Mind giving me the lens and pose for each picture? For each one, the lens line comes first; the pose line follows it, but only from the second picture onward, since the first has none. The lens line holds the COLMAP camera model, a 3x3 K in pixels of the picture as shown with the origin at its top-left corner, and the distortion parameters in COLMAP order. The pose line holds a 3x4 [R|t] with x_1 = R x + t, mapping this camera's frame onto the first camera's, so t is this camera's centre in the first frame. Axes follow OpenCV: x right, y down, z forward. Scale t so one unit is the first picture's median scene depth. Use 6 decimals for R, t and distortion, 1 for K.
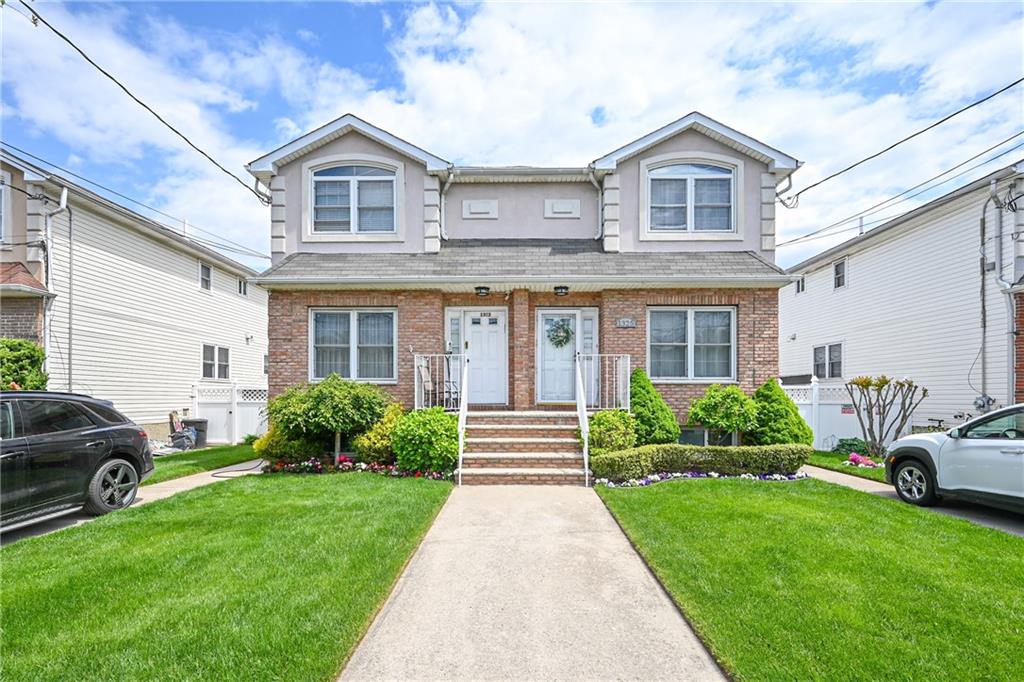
lens RADIAL K [[433.5, 0, 510.9], [0, 433.5, 396.5], [0, 0, 1]] dist [-0.004665, -0.000348]
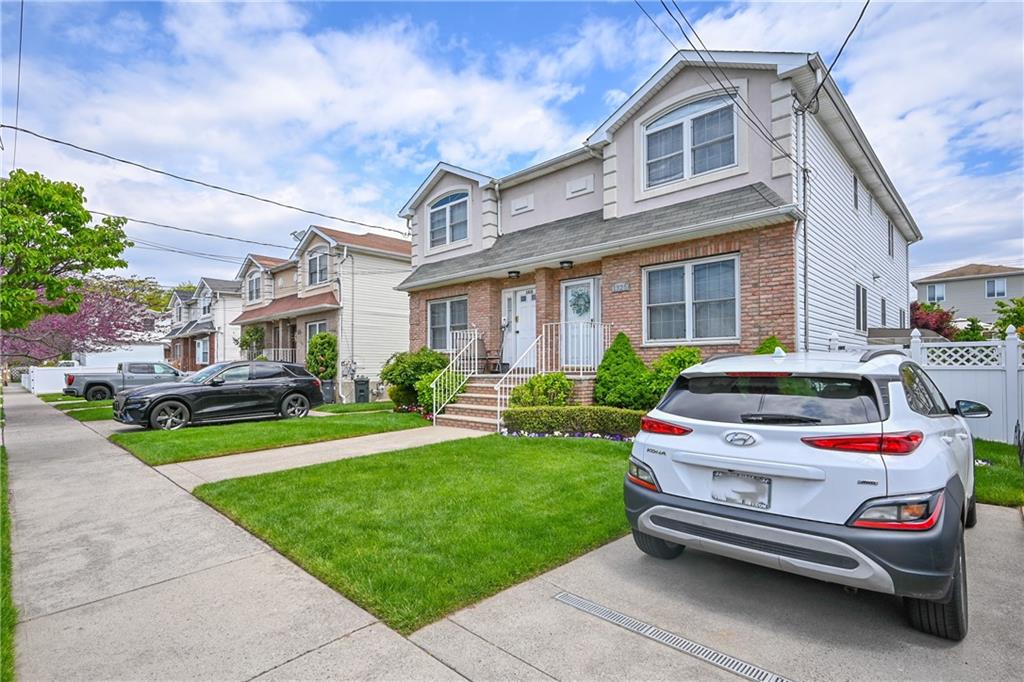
lens RADIAL K [[492.1, 0, 513.0], [0, 492.1, 351.2], [0, 0, 1]] dist [0.001890, 0.000420]
pose [[0.727296, -0.022331, -0.685960, 0.856333], [0.012877, 0.999739, -0.018893, -0.002200], [0.686203, 0.004907, 0.727394, -0.005579]]
